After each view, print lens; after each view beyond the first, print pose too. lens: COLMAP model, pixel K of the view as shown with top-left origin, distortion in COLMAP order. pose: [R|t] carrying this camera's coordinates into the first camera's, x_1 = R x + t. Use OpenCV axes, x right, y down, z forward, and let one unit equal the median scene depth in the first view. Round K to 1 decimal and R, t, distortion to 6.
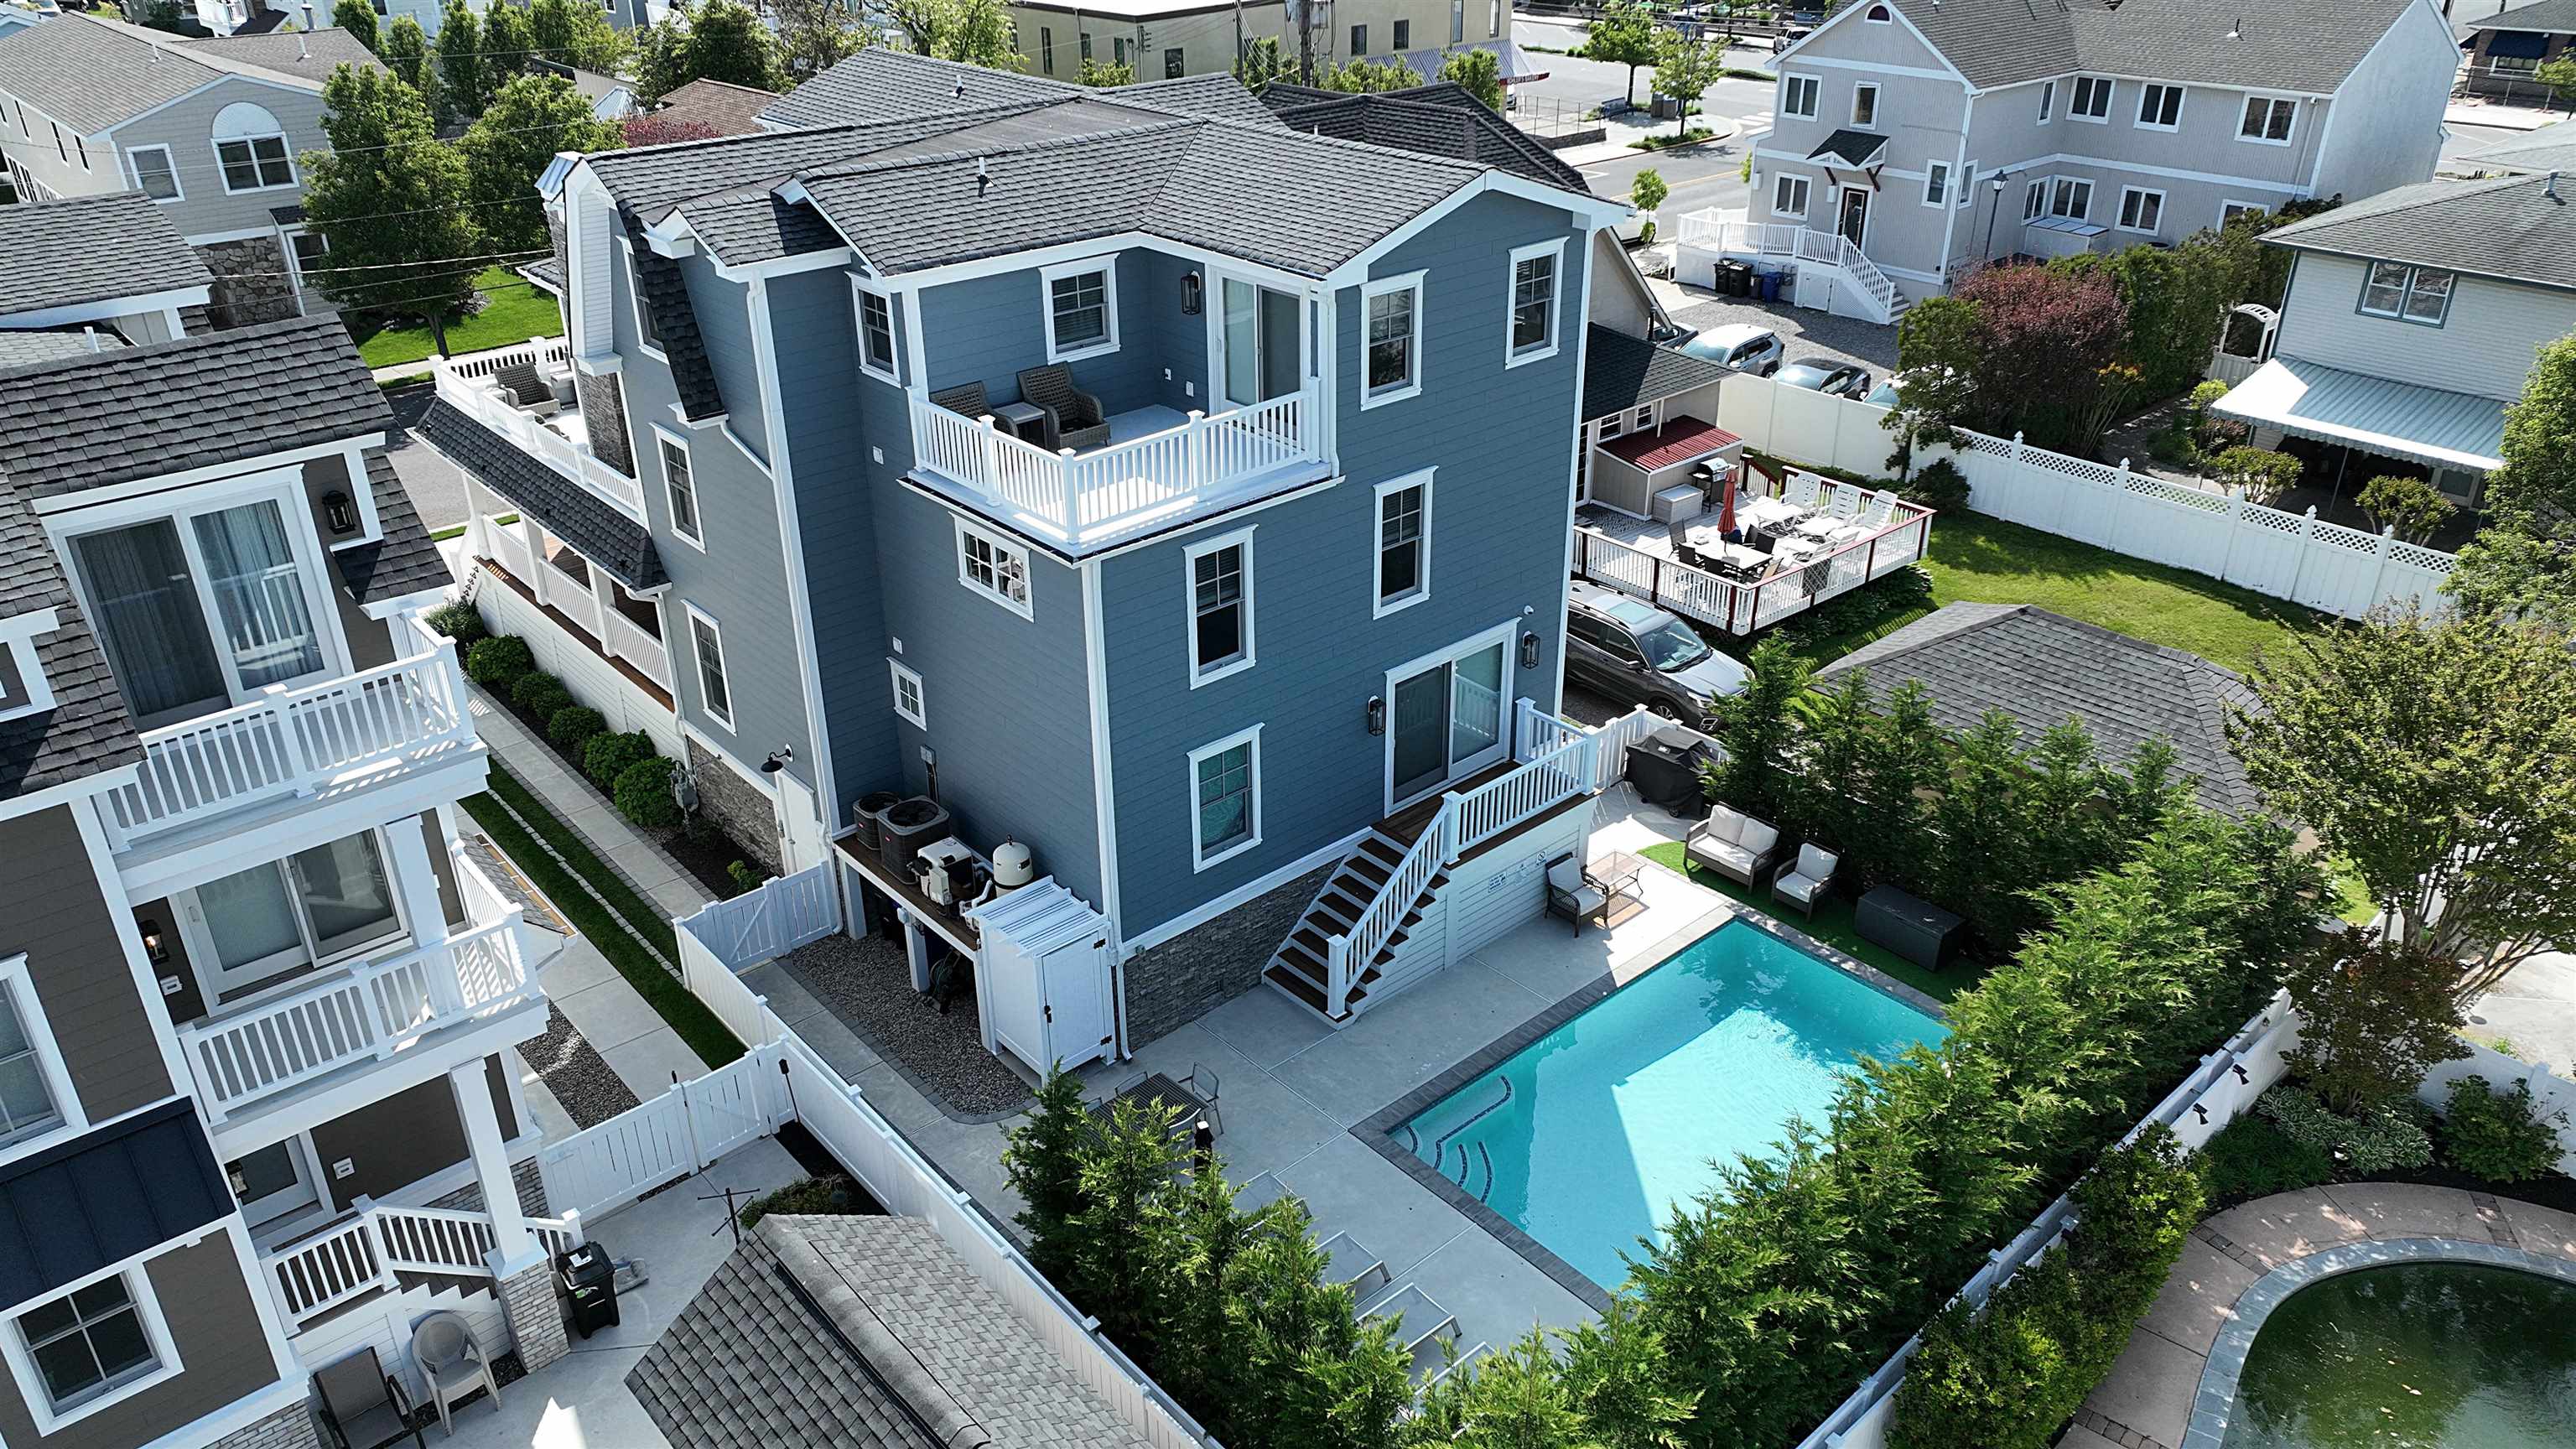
lens RADIAL K [[1809.1, 0, 1294.2], [0, 1809.1, 710.7], [0, 0, 1]] dist [0.004978, 0.010065]
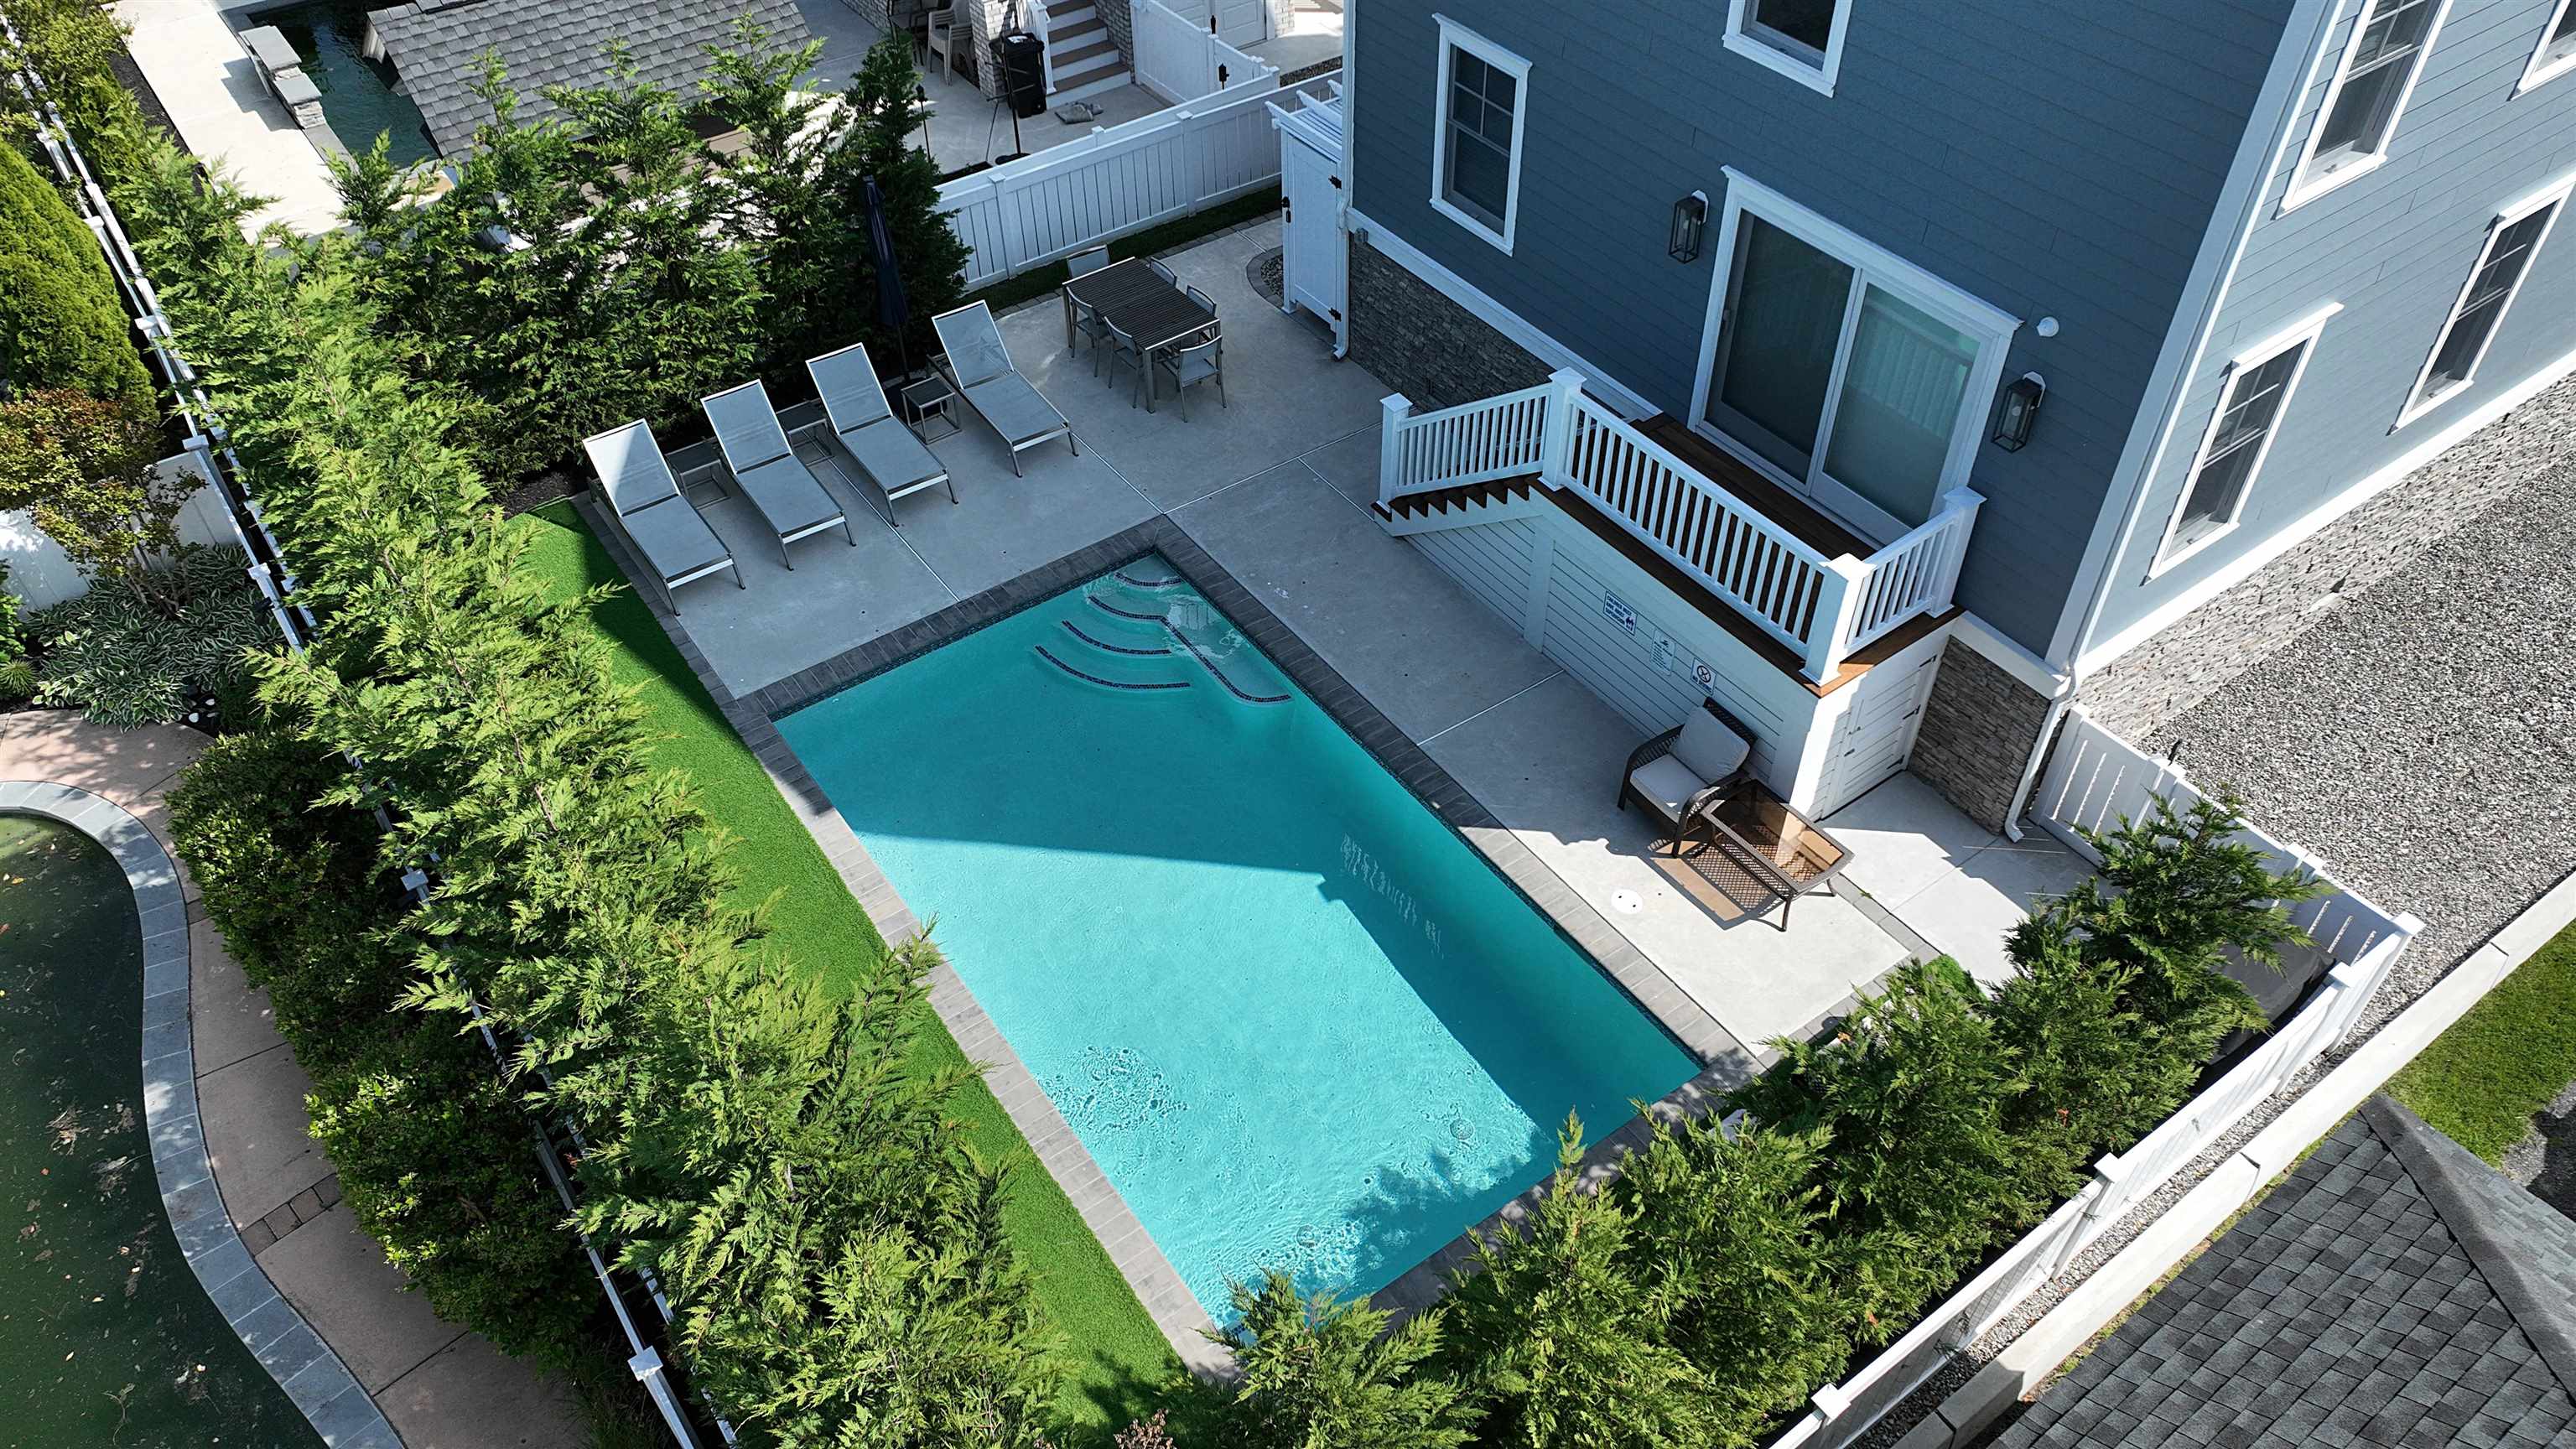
lens RADIAL K [[1809.1, 0, 1291.0], [0, 1809.1, 716.9], [0, 0, 1]] dist [0.004978, 0.010065]
pose [[-0.102338, 0.700242, -0.706532, 0.584299], [-0.441334, 0.604570, 0.663113, -0.232537], [0.891488, 0.379679, 0.247170, 0.828958]]
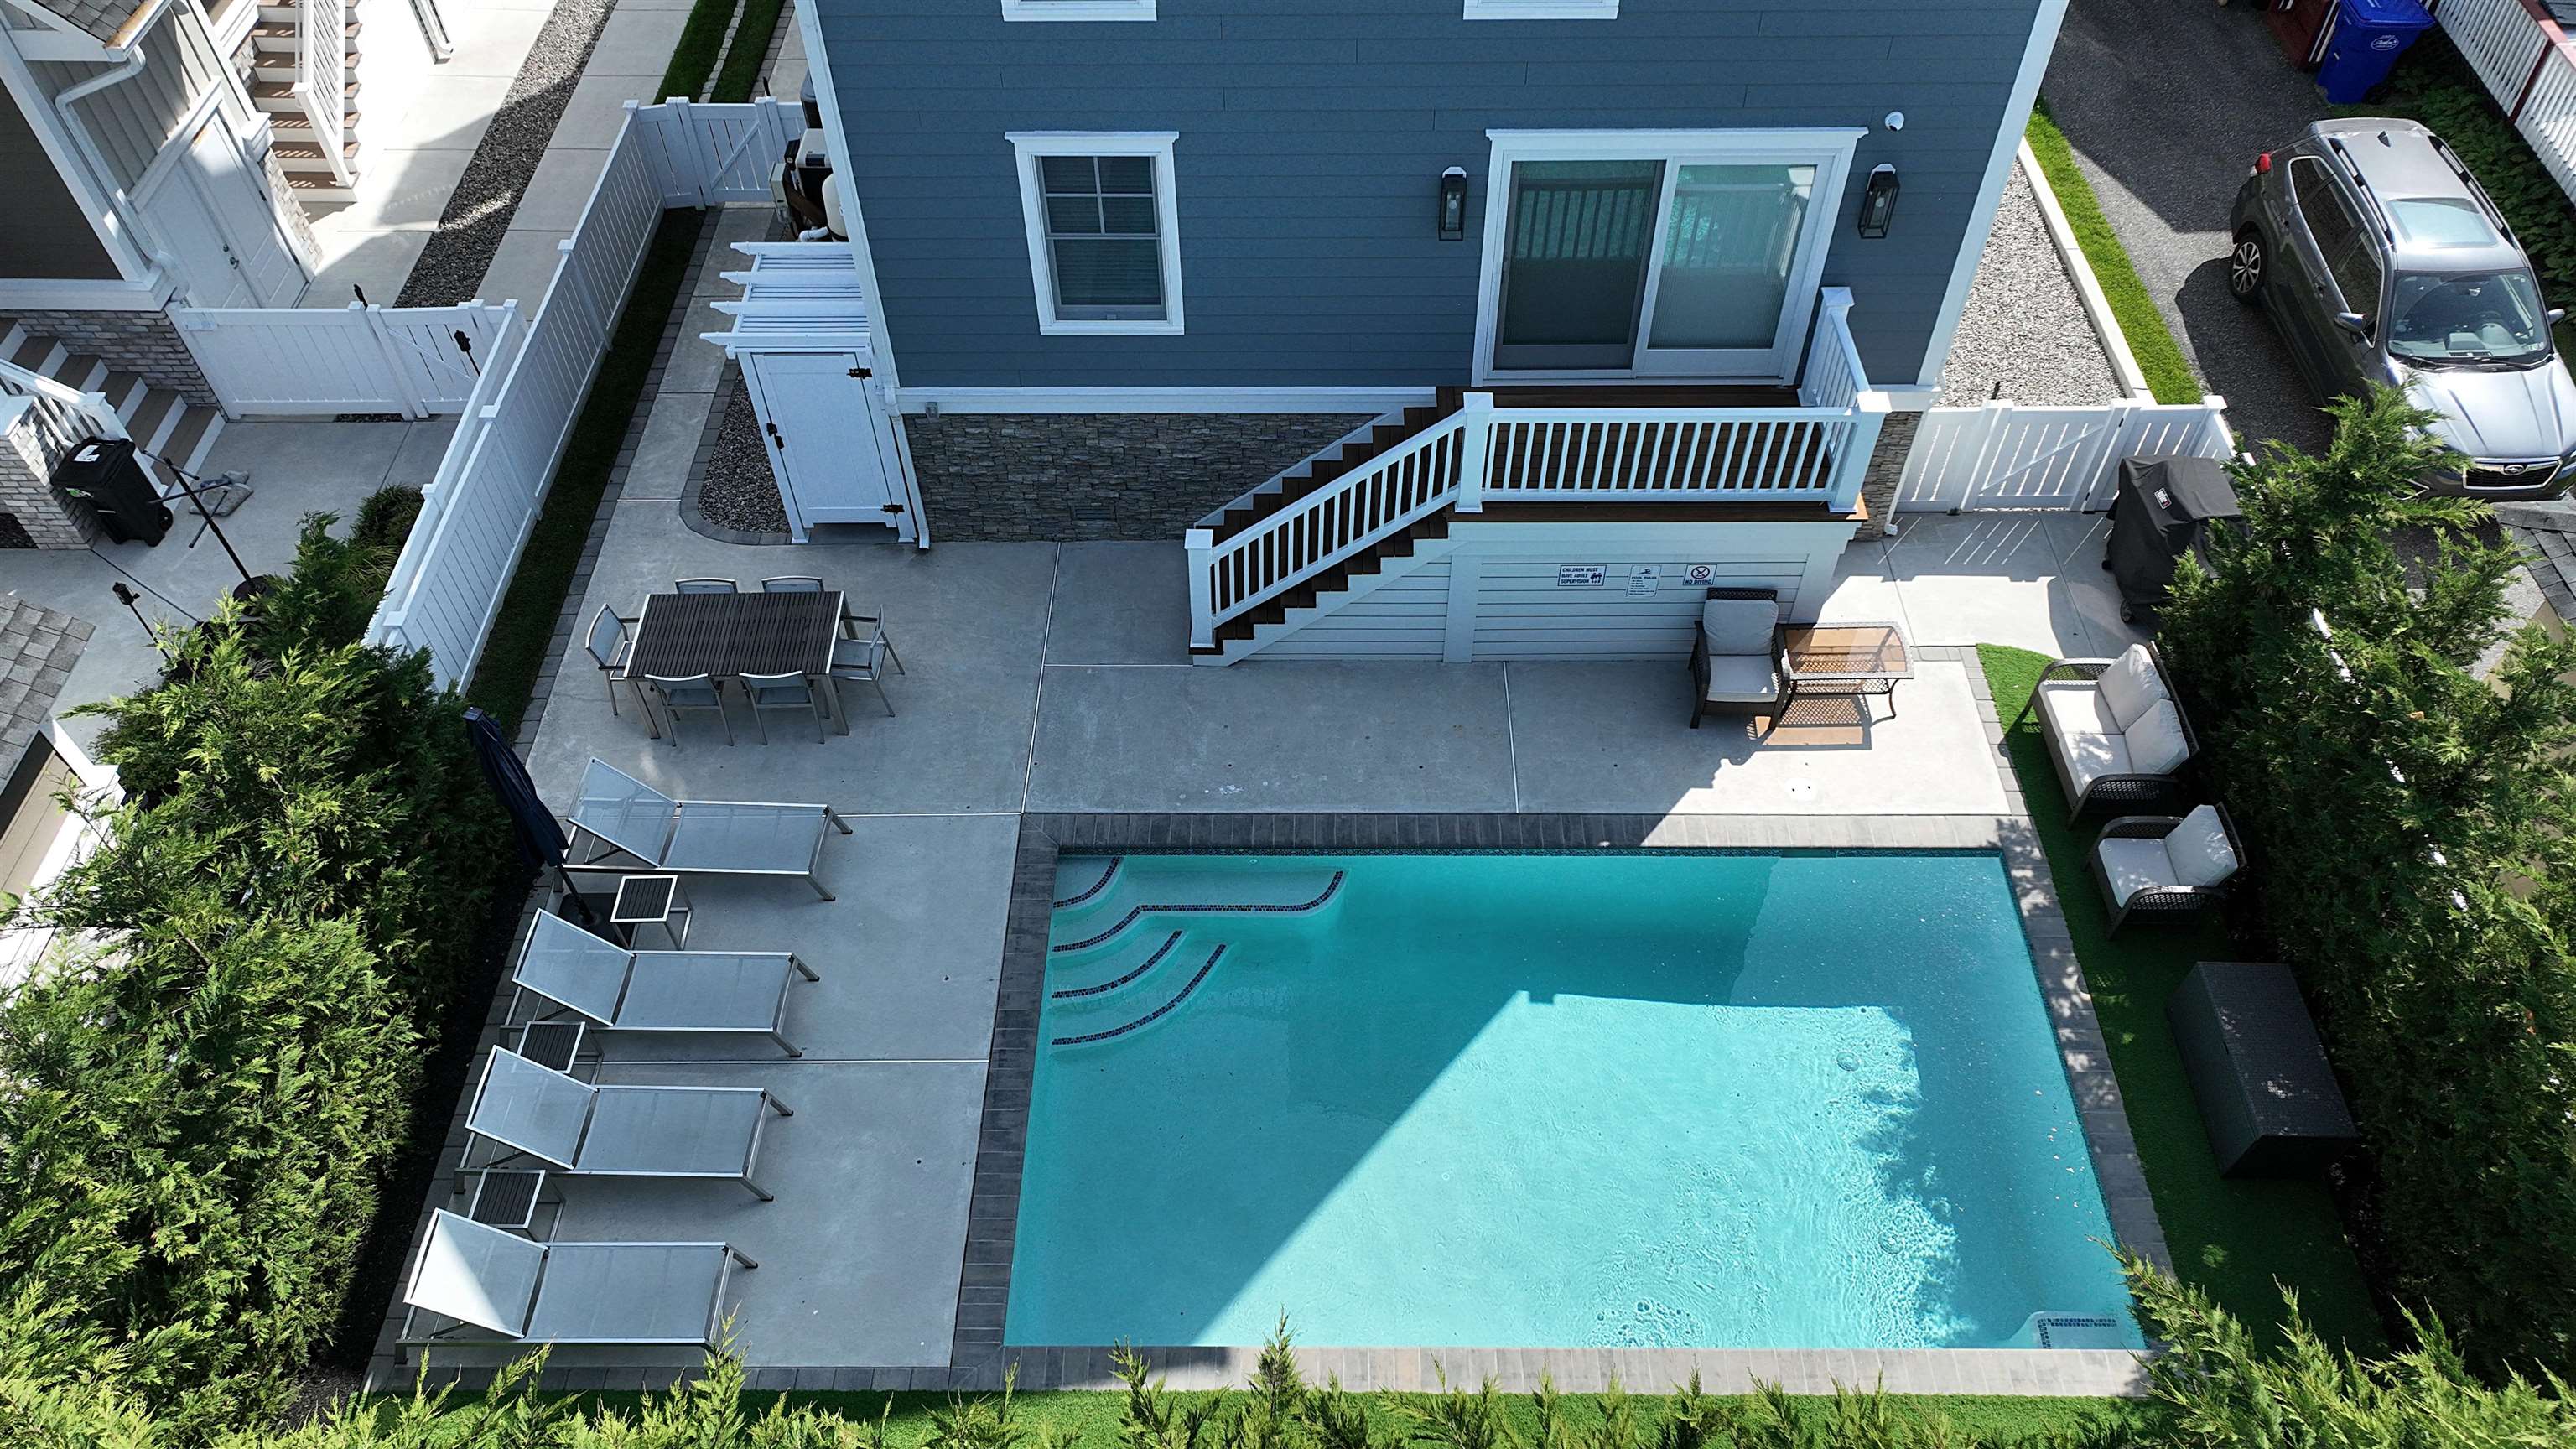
lens RADIAL K [[1809.1, 0, 1294.1], [0, 1809.1, 721.0], [0, 0, 1]] dist [0.004978, 0.010065]
pose [[0.744567, 0.512440, -0.427815, 0.329105], [-0.301792, 0.830041, 0.468992, -0.111325], [0.595434, -0.220085, 0.772671, 0.535590]]
